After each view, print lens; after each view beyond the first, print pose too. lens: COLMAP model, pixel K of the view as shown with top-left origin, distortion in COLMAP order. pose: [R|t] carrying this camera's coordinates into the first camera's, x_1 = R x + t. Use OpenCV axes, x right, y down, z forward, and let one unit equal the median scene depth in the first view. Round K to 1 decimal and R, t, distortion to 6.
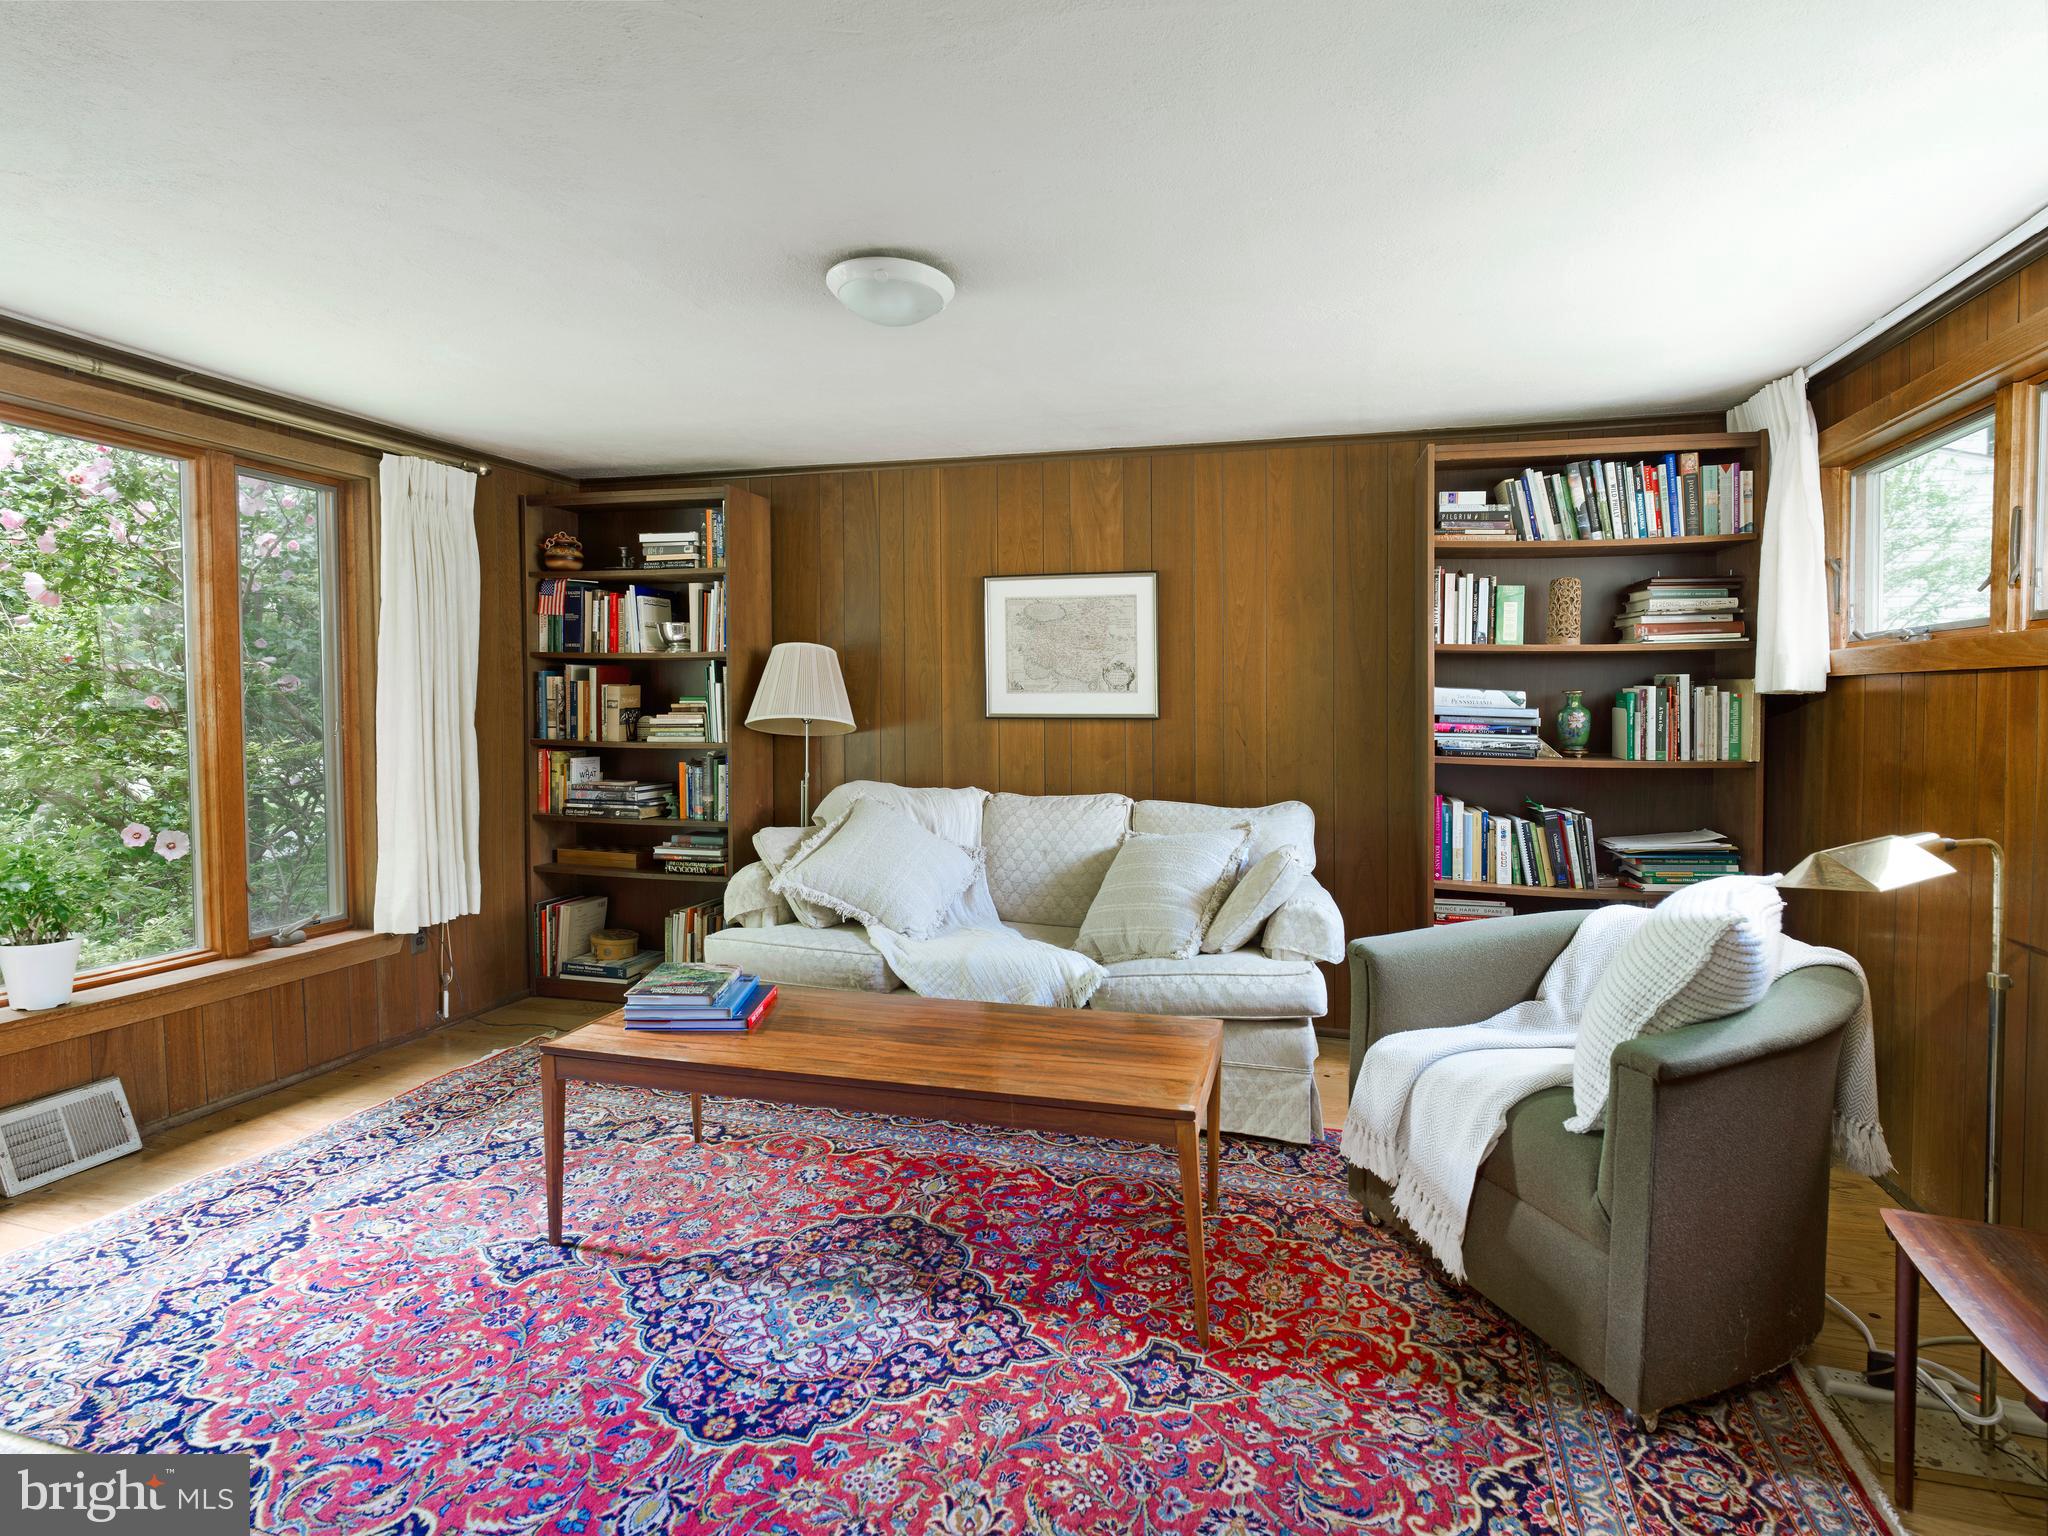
lens RADIAL K [[1061.6, 0, 1044.1], [0, 1061.6, 740.3], [0, 0, 1]] dist [-0.001321, -0.000386]
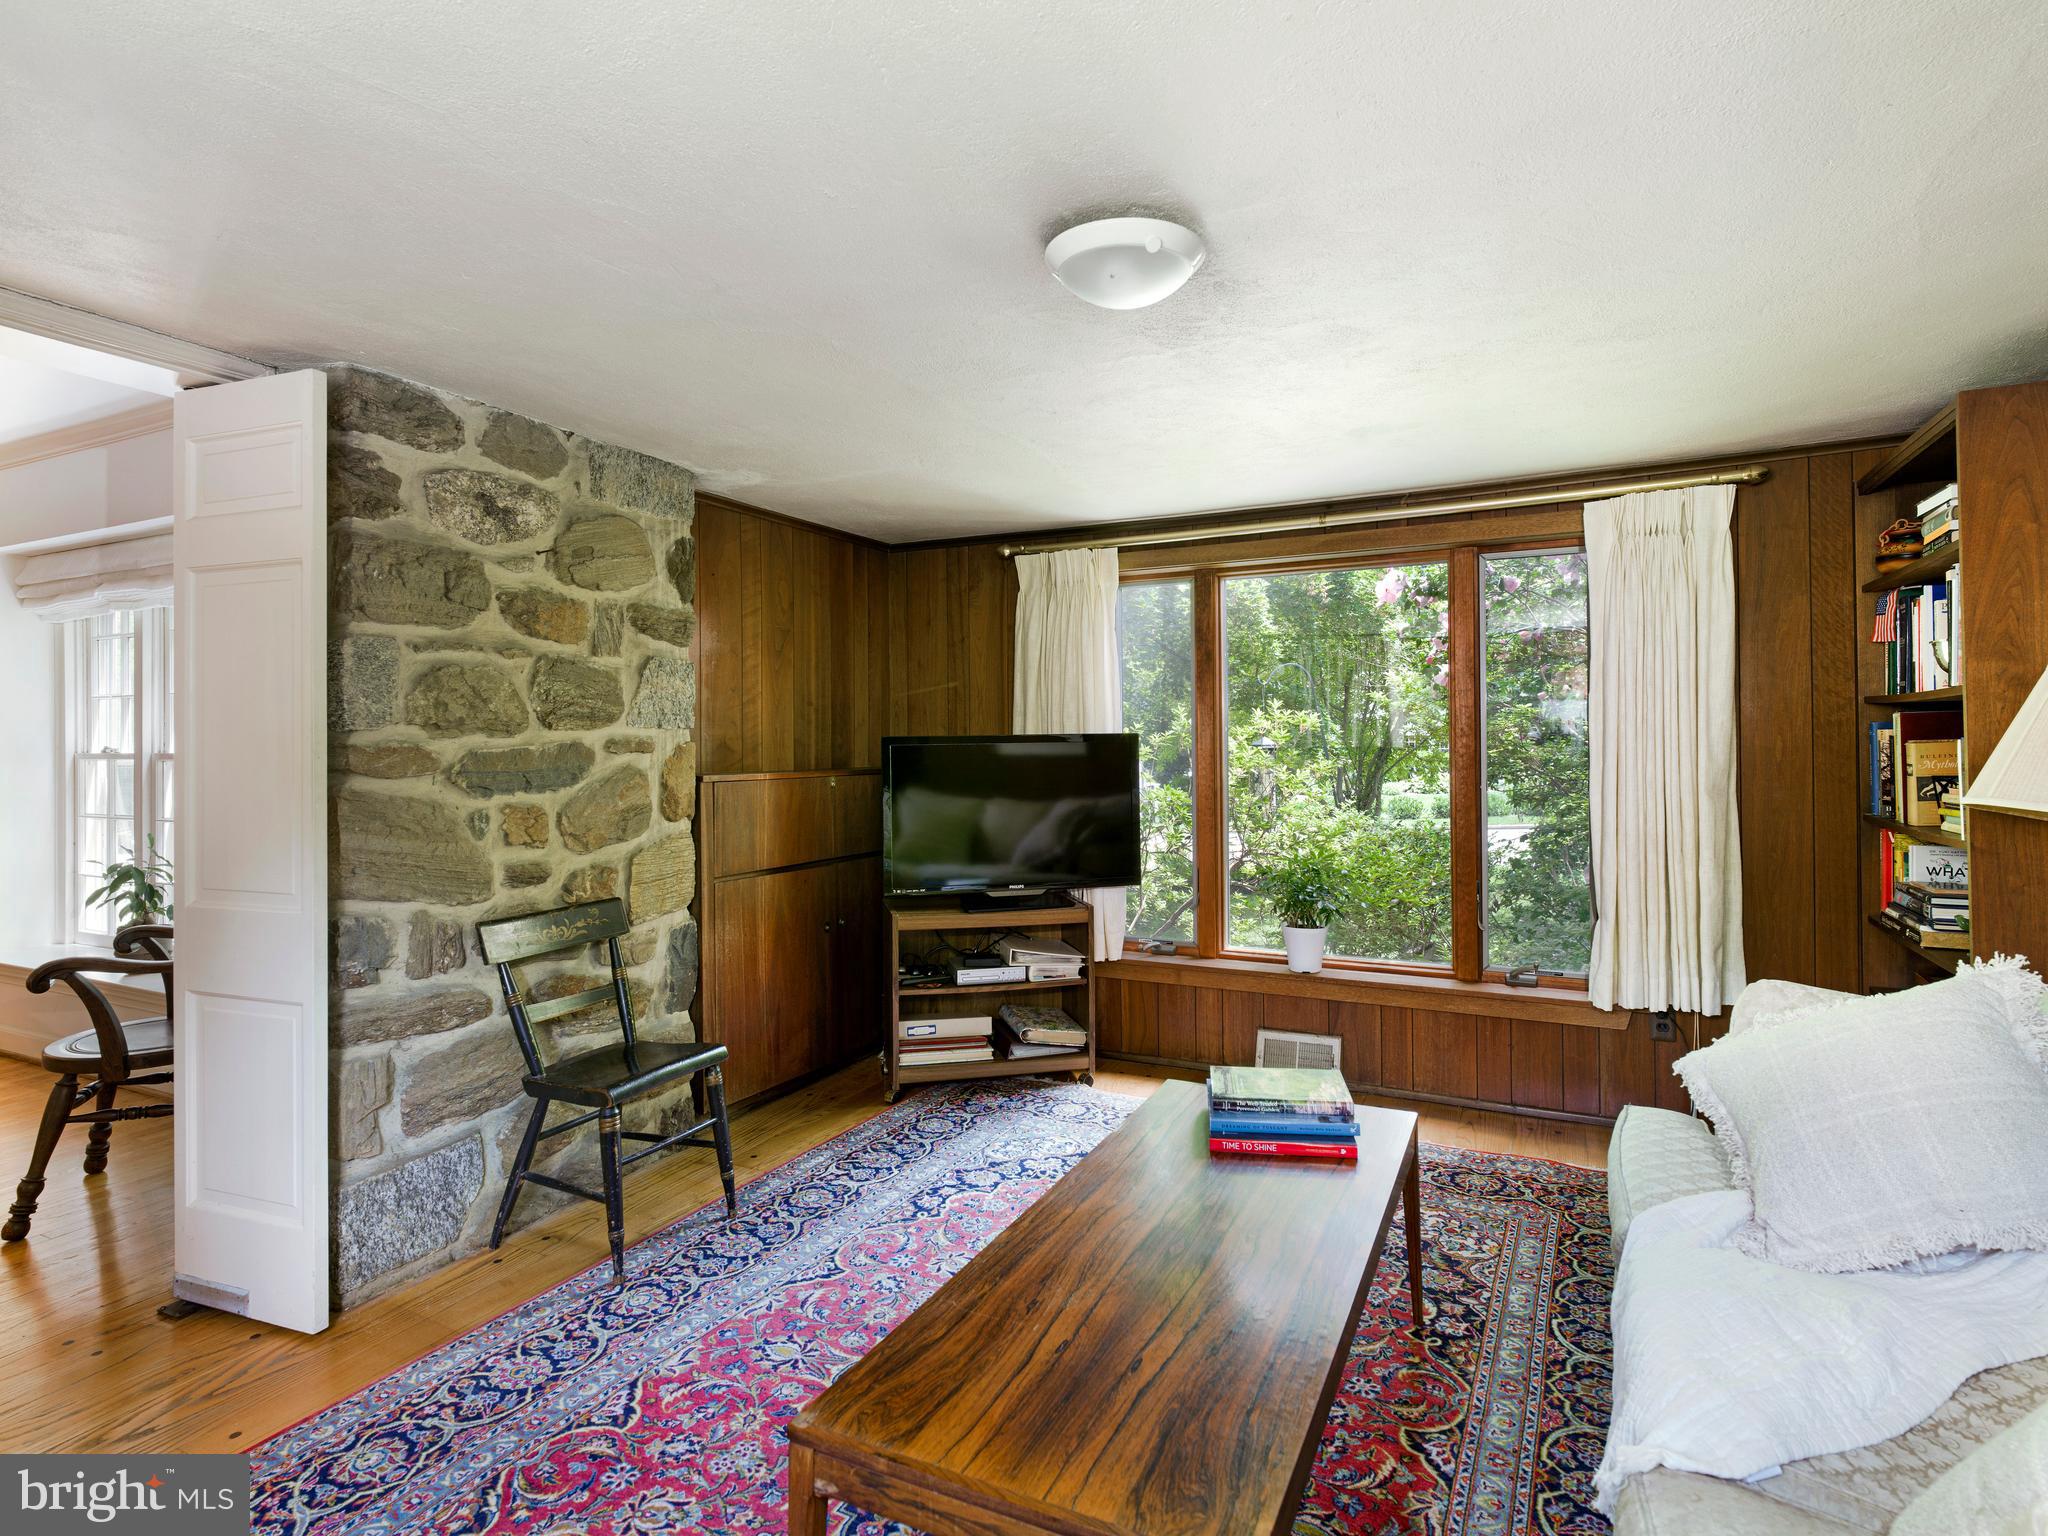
lens RADIAL K [[1061.6, 0, 1044.1], [0, 1061.6, 740.3], [0, 0, 1]] dist [-0.001321, -0.000386]
pose [[-0.207401, 0.002491, -0.978253, 0.506880], [-0.021540, 0.999743, 0.007112, -0.060592], [0.978019, 0.022547, -0.207294, 0.864111]]
